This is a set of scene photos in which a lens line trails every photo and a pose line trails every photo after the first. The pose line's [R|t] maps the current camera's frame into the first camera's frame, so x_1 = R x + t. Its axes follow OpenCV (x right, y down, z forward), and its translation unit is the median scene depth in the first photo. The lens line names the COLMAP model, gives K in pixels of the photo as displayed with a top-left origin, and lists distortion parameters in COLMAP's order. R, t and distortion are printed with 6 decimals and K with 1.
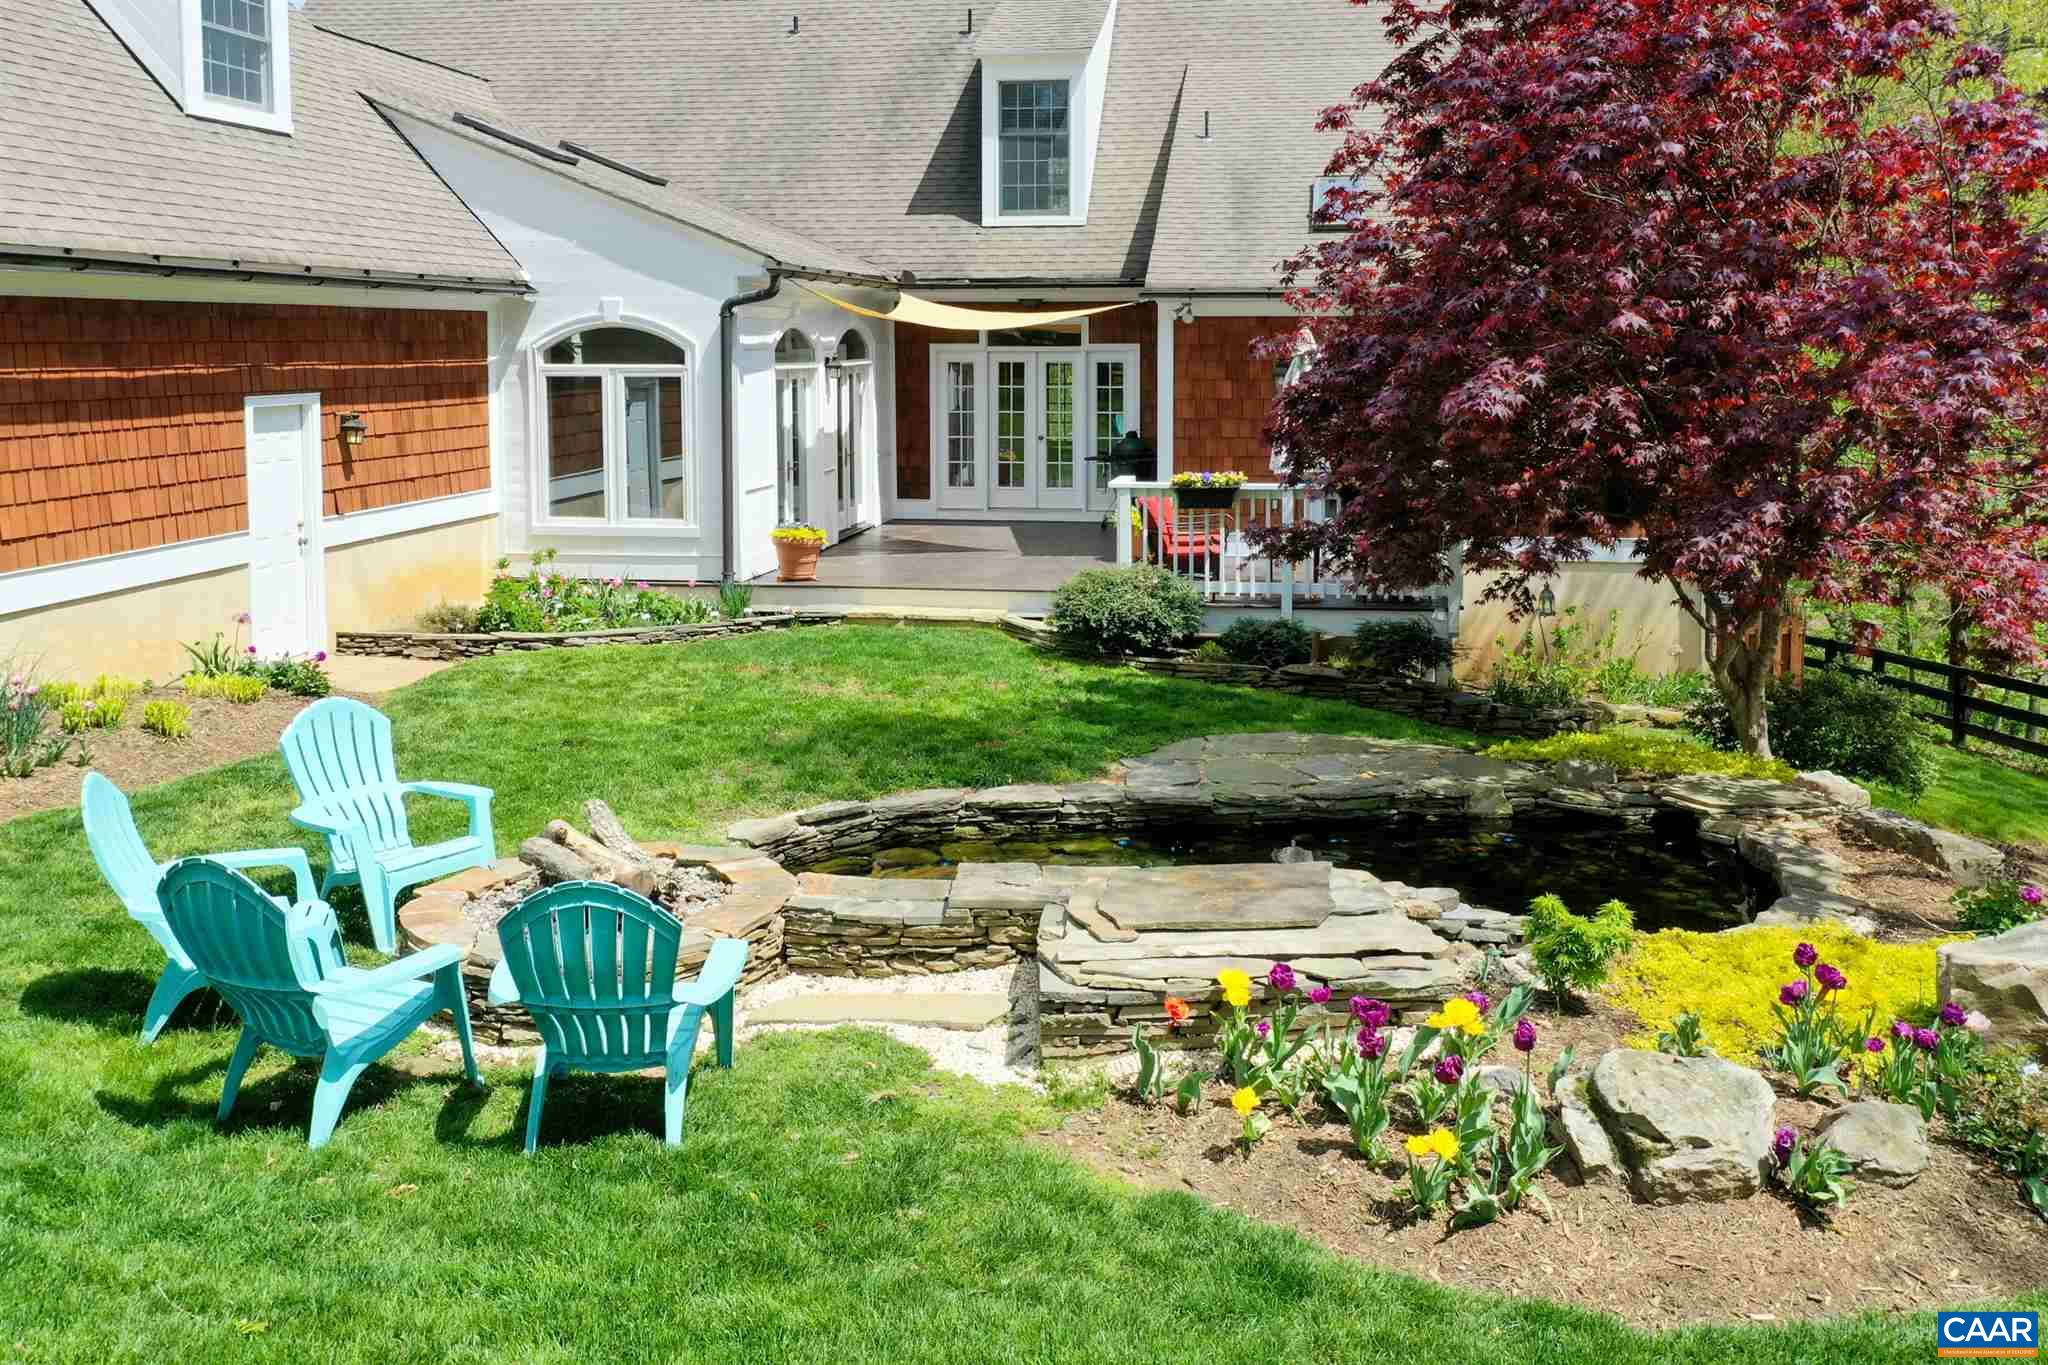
lens RADIAL K [[1647.0, 0, 1098.3], [0, 1647.0, 451.6], [0, 0, 1]] dist [-0.006420, 0.005125]
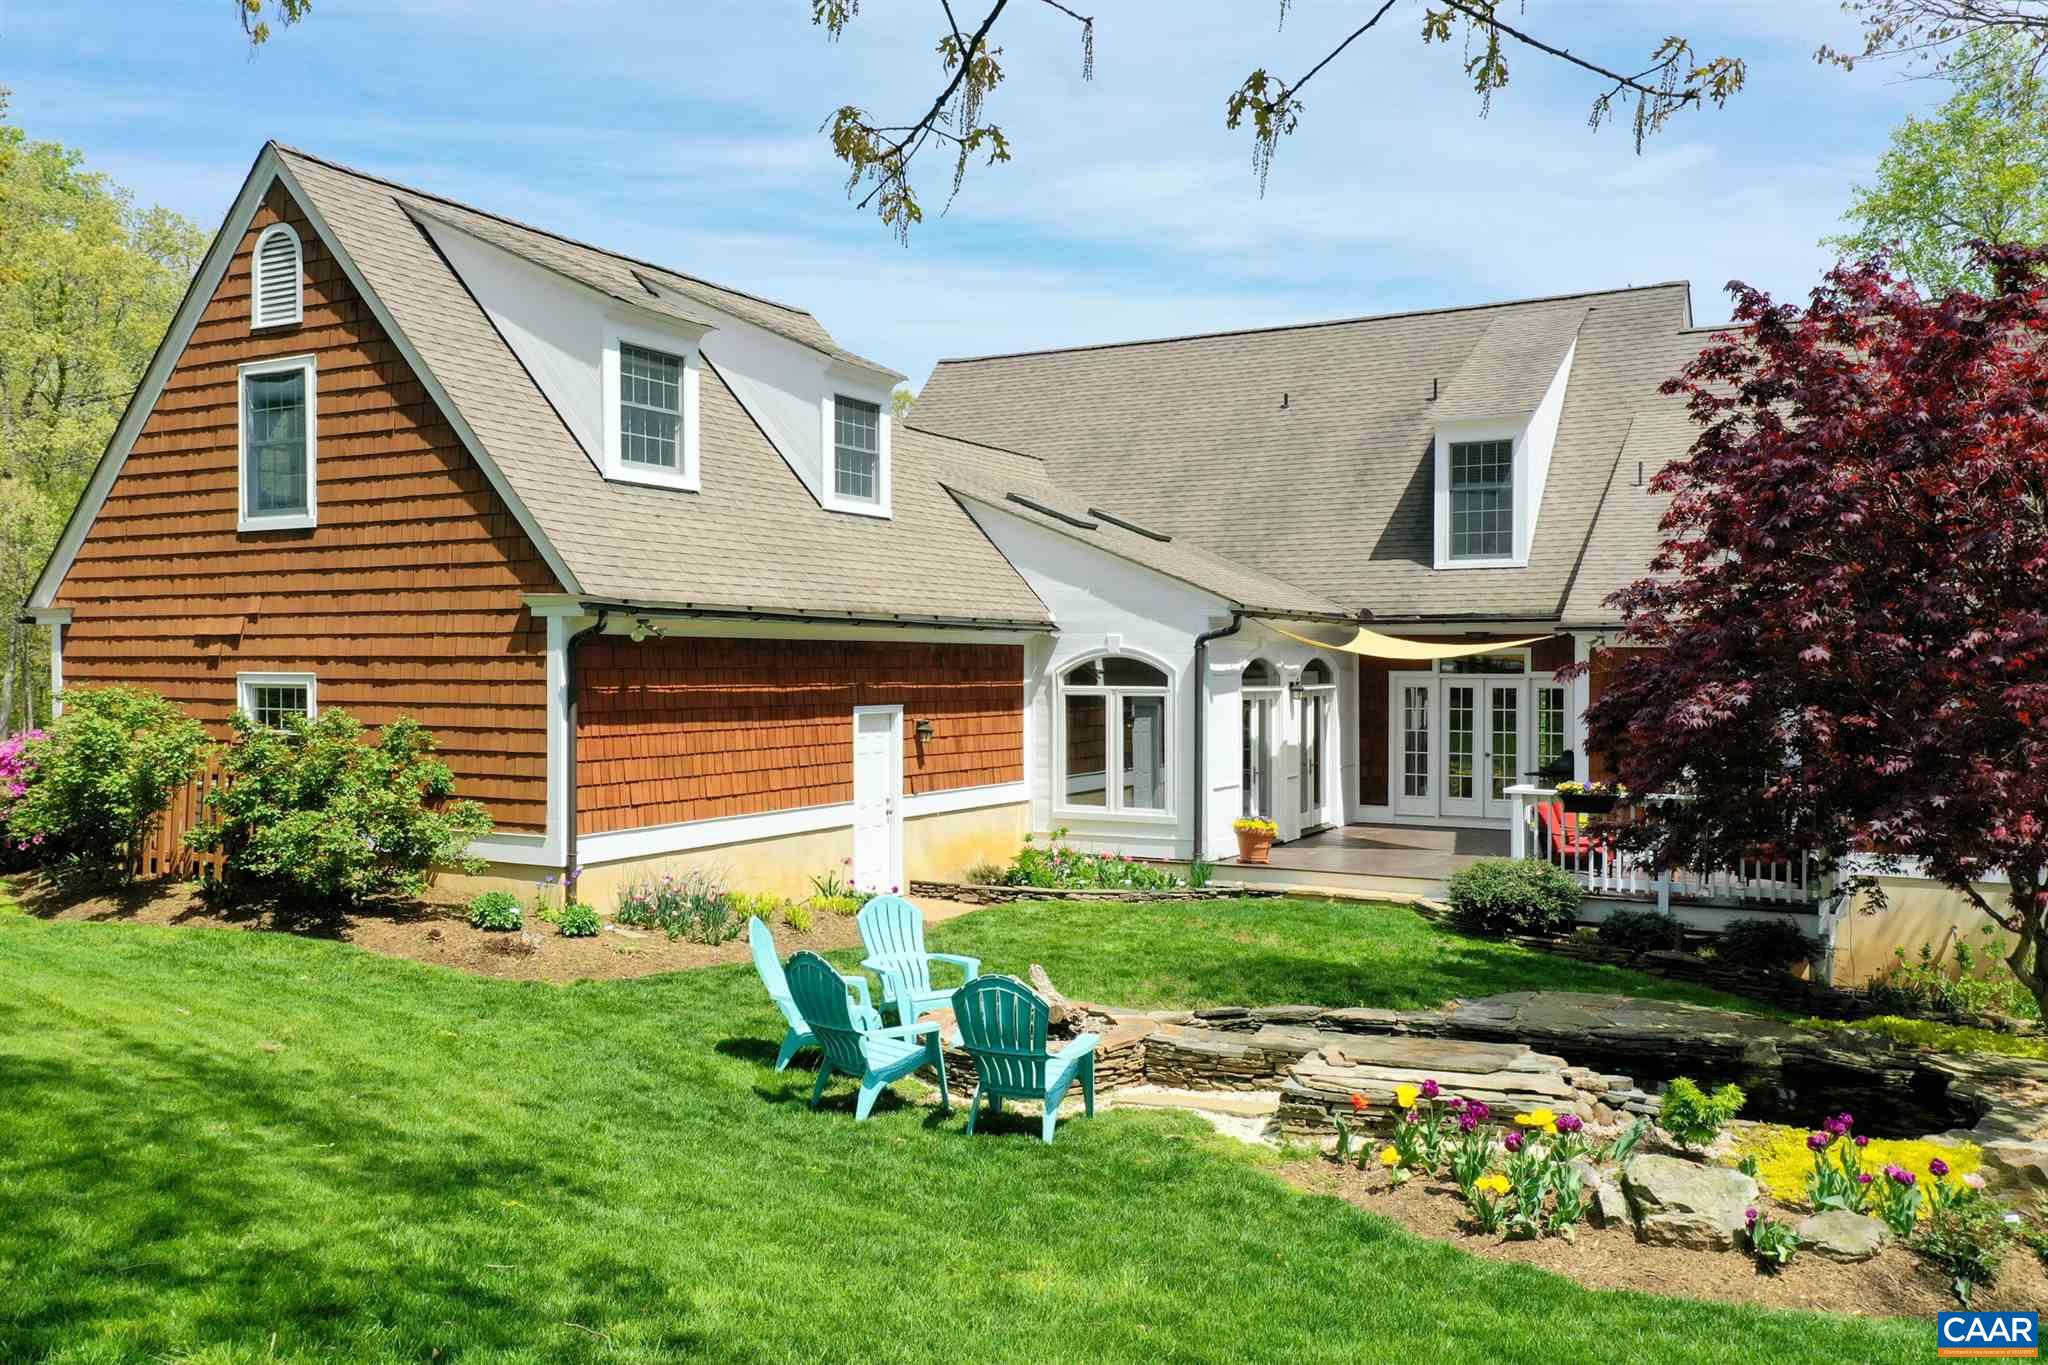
lens RADIAL K [[1605.8, 0, 1025.0], [0, 1605.8, 743.7], [0, 0, 1]] dist [-0.004050, 0.006025]
pose [[0.926777, 0.019957, -0.375082, 0.152807], [-0.027650, 0.999503, -0.015136, 0.017304], [0.374593, 0.024399, 0.926868, -0.252131]]
